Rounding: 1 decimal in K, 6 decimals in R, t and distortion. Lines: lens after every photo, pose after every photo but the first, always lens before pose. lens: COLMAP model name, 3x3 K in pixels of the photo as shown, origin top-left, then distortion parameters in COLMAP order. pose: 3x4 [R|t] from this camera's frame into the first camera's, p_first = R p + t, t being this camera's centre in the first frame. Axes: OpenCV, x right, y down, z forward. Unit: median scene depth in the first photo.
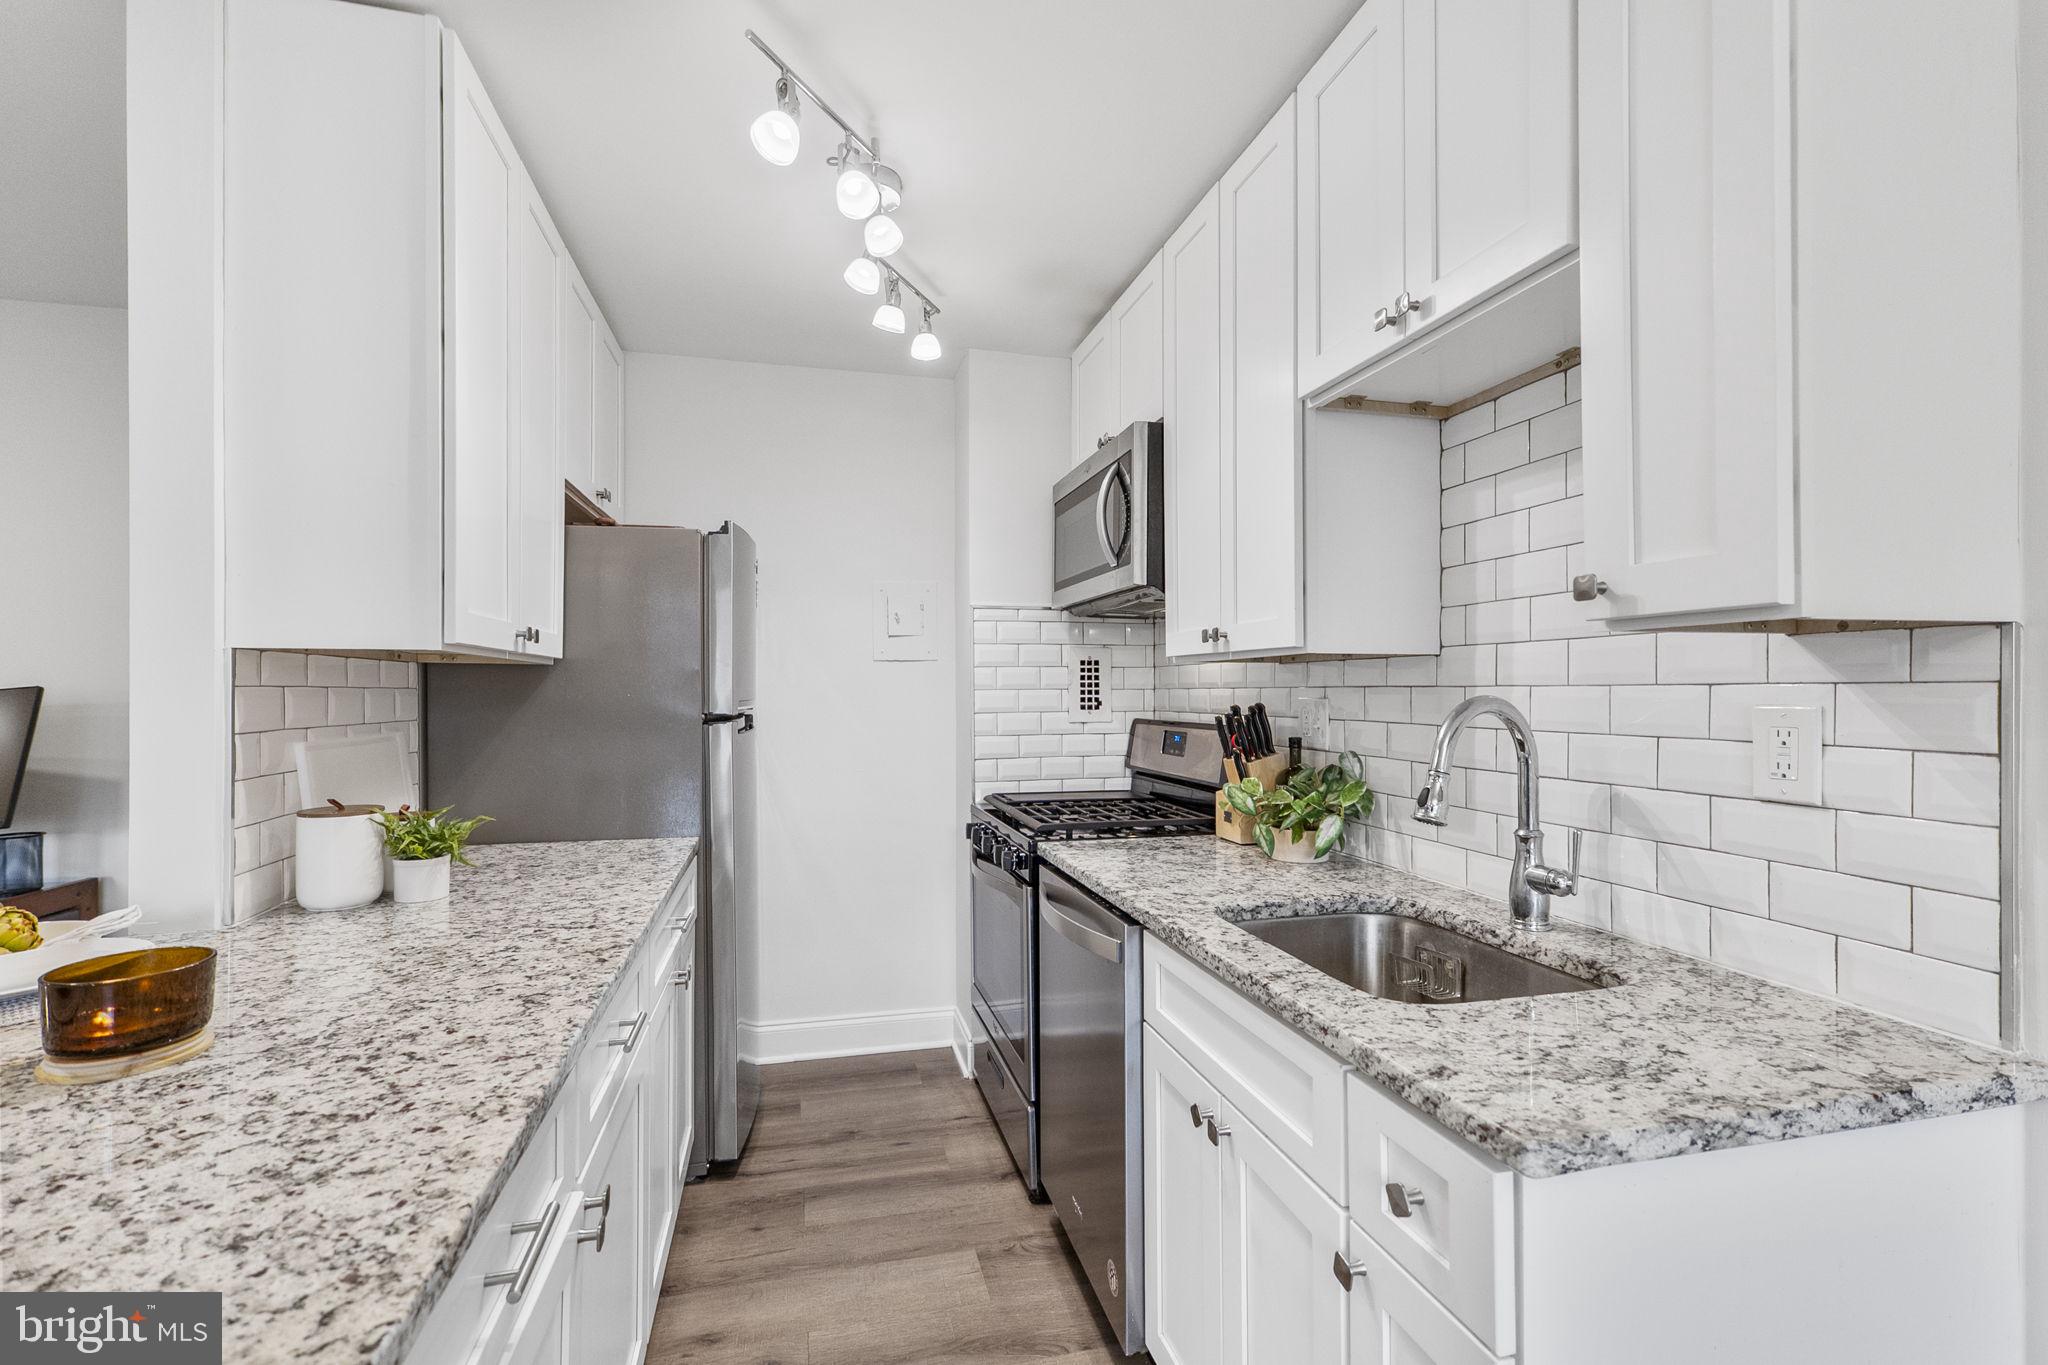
lens RADIAL K [[893.8, 0, 1021.6], [0, 893.8, 687.6], [0, 0, 1]] dist [0.006263, 0.002450]
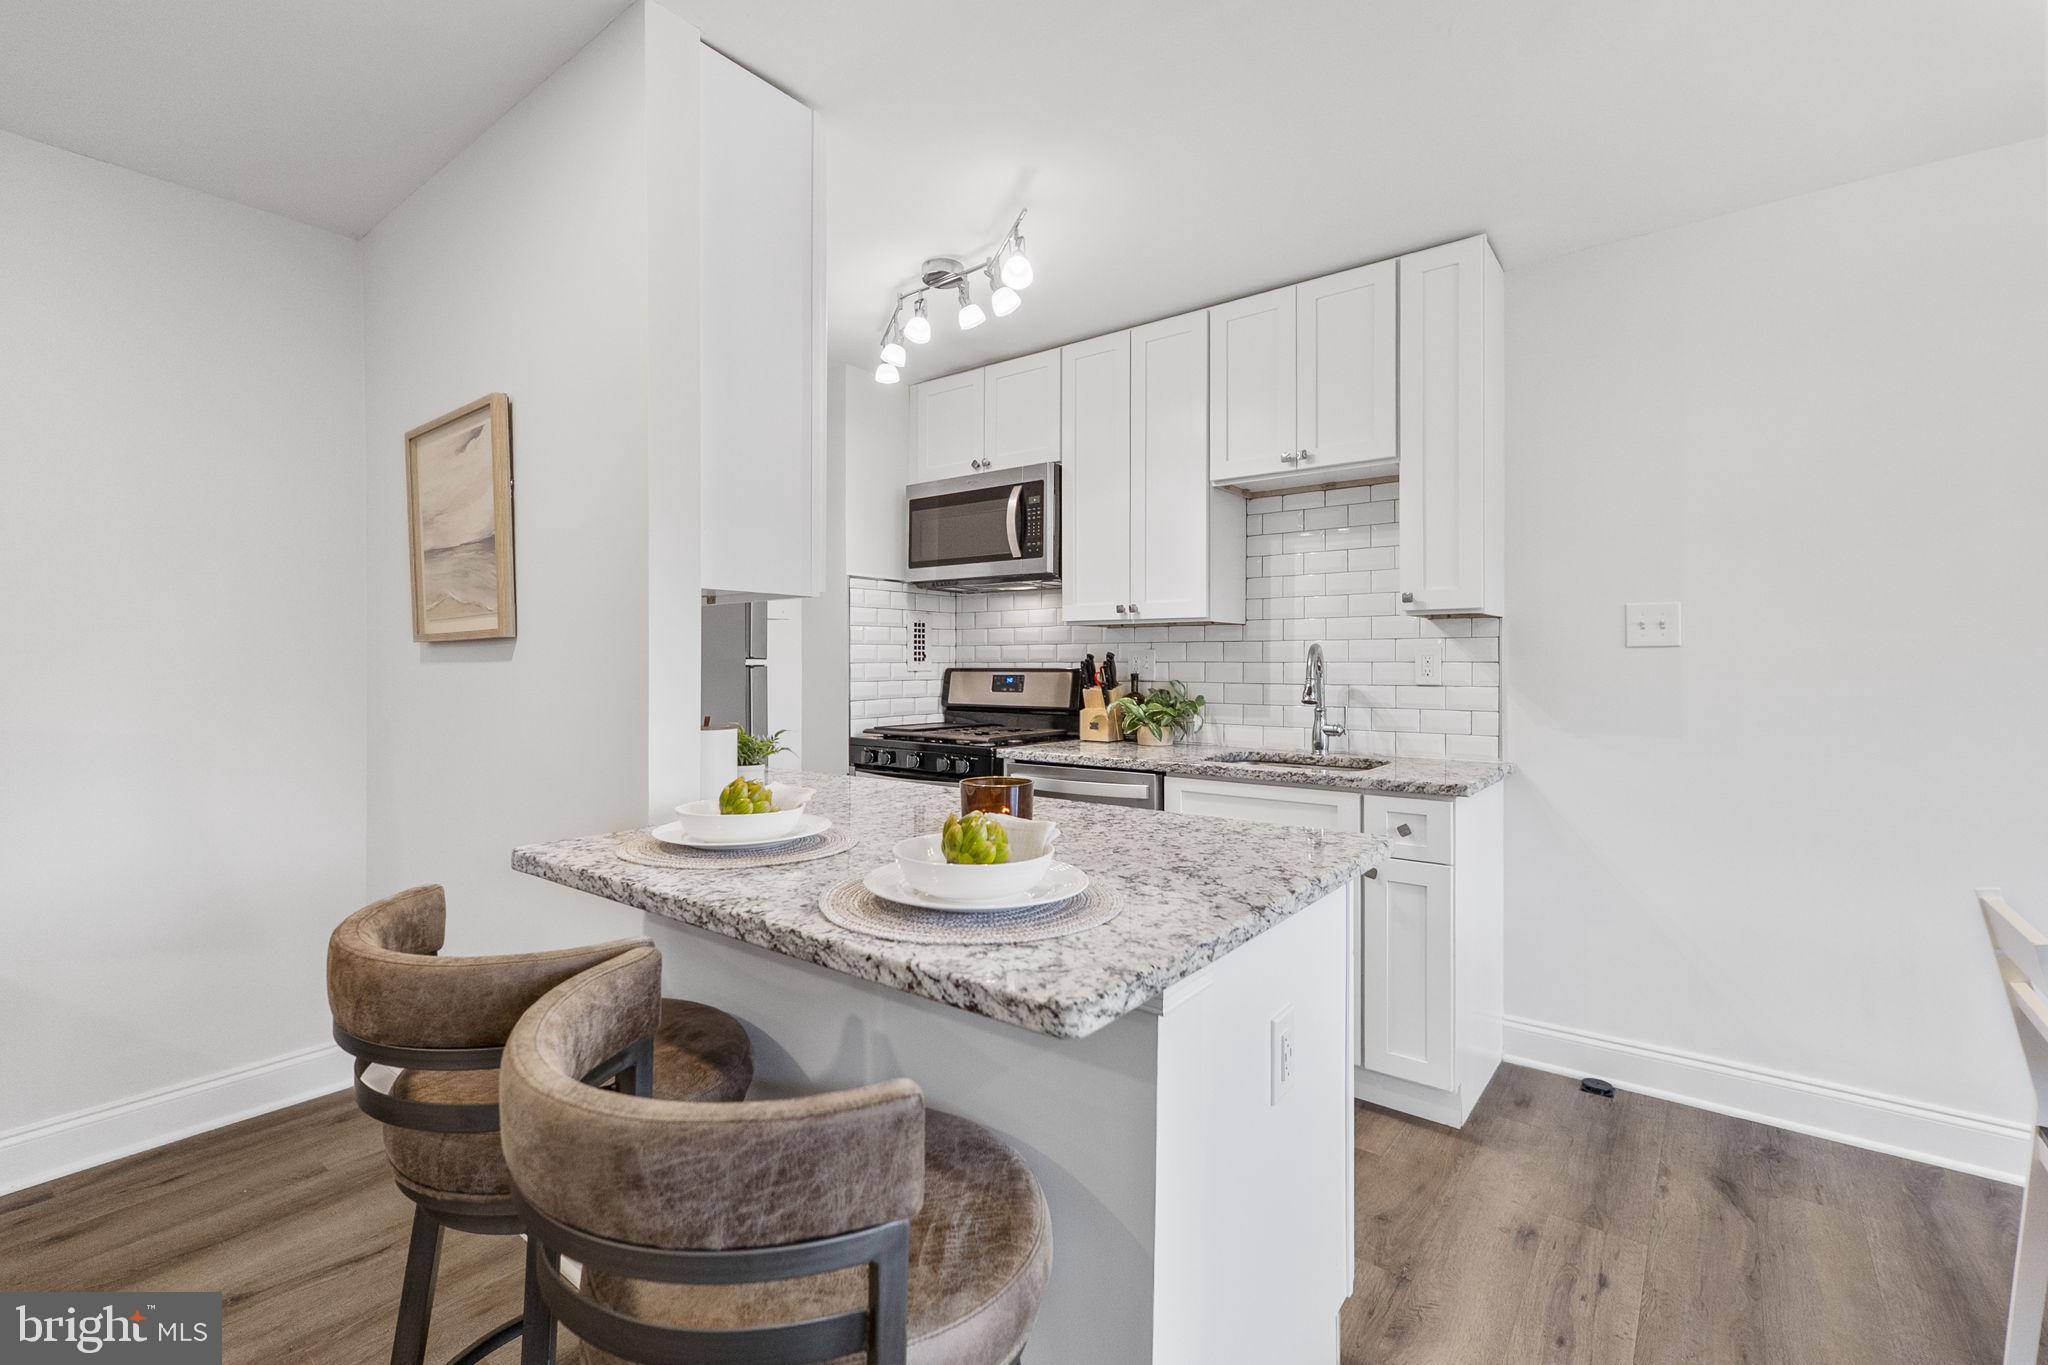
lens RADIAL K [[893.8, 0, 1021.2], [0, 893.8, 665.2], [0, 0, 1]] dist [0.006263, 0.002450]
pose [[0.787860, 0.001483, 0.615852, -1.154763], [-0.004338, 0.999986, 0.003142, 0.049123], [-0.615839, -0.005147, 0.787856, -0.202662]]
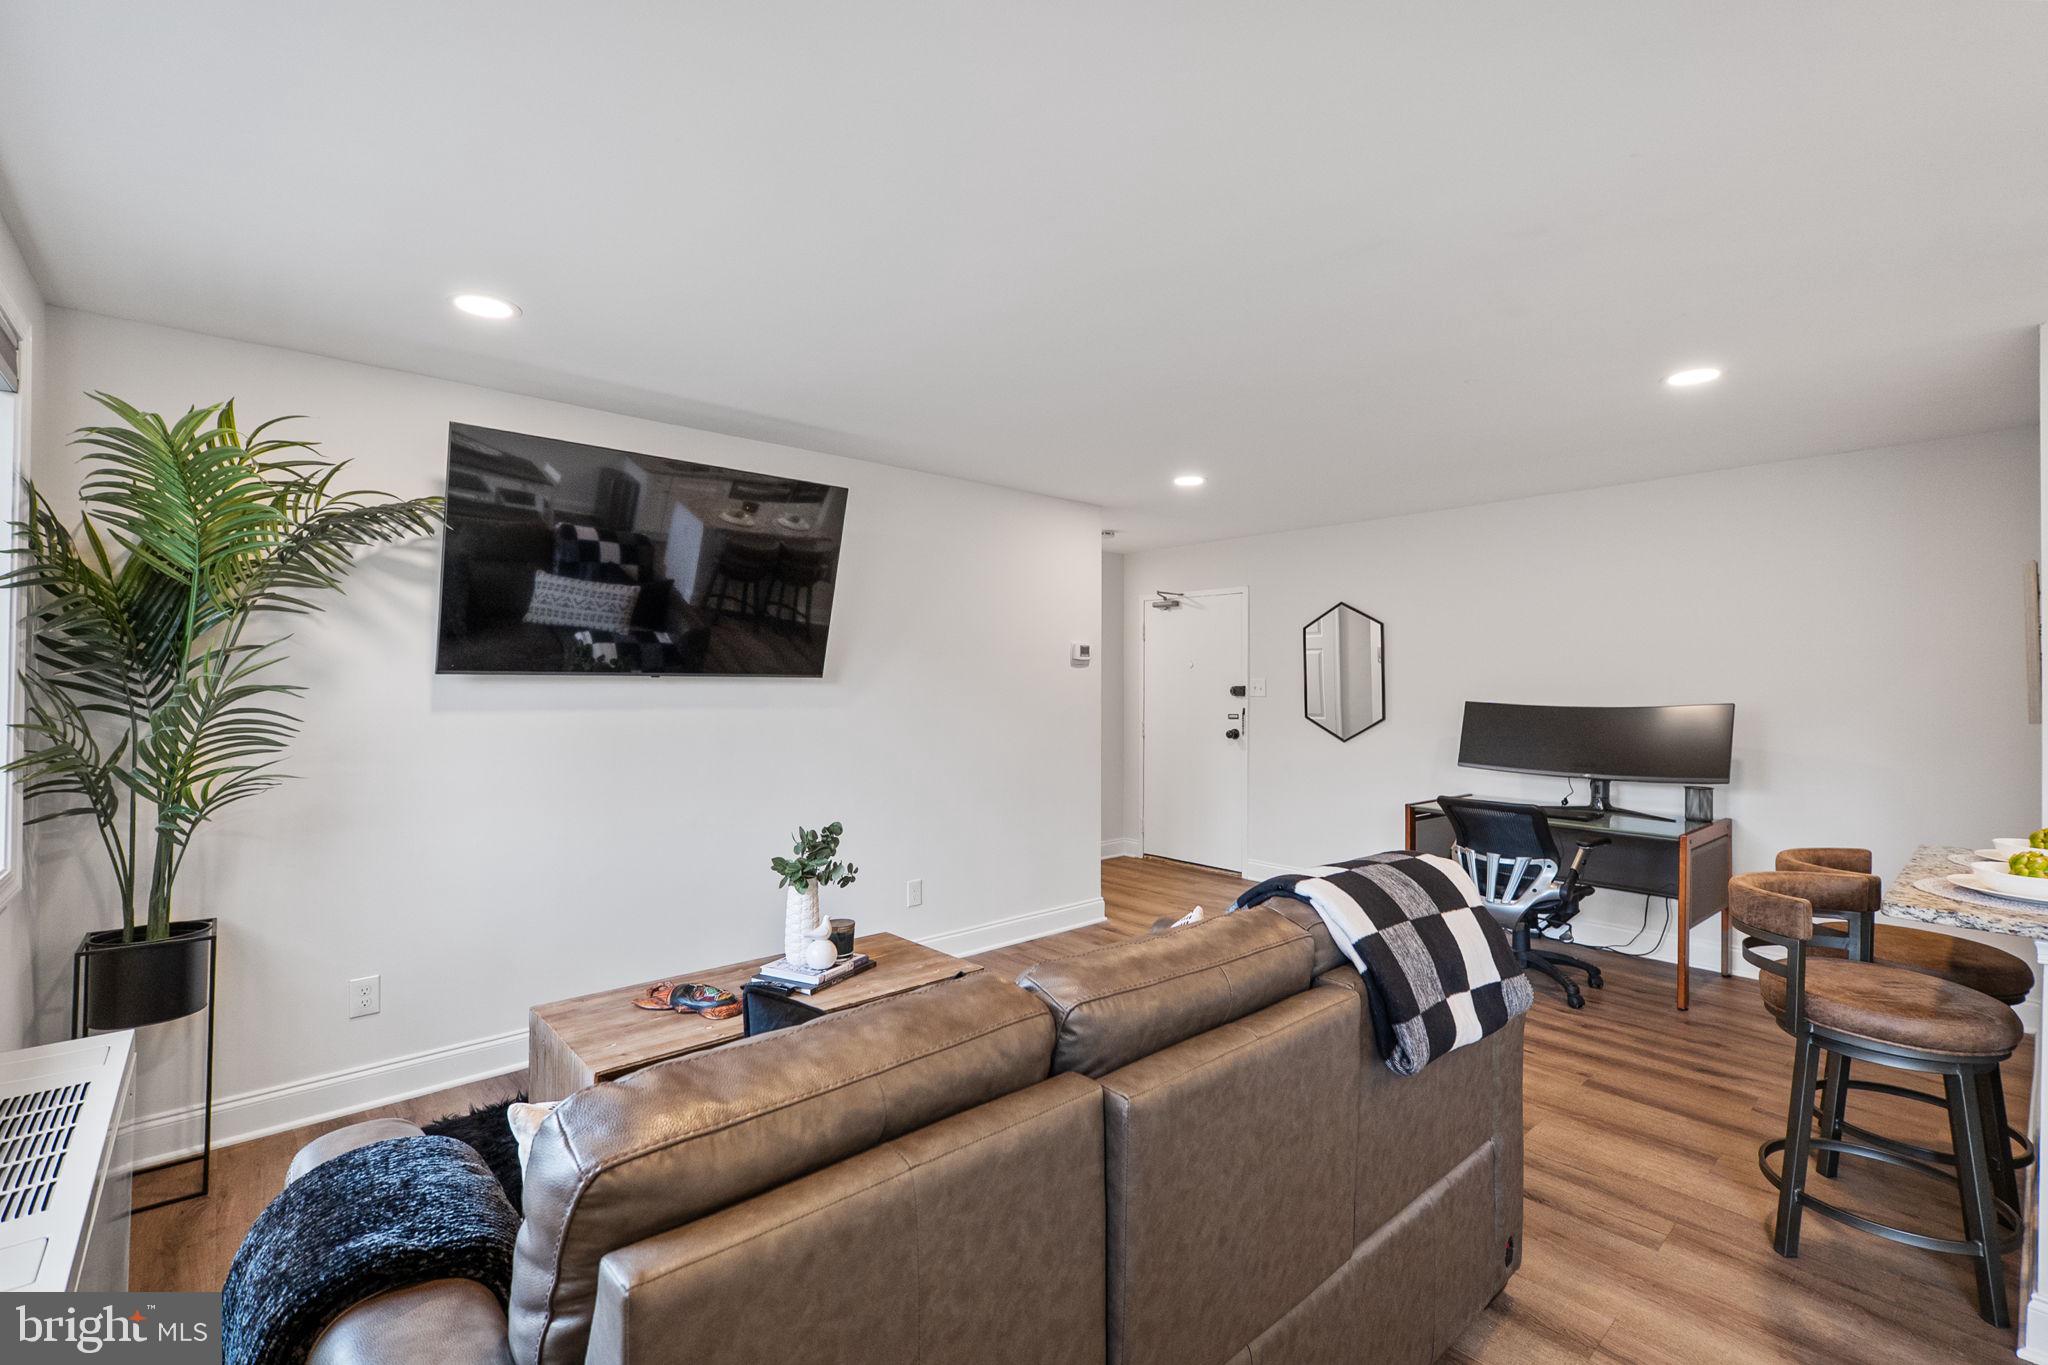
lens RADIAL K [[893.8, 0, 1018.0], [0, 893.8, 672.0], [0, 0, 1]] dist [0.006263, 0.002450]
pose [[0.459633, -0.001605, -0.888107, -0.270992], [-0.003719, 0.999986, -0.003732, -0.075248], [0.888101, 0.005018, 0.459621, -1.491224]]
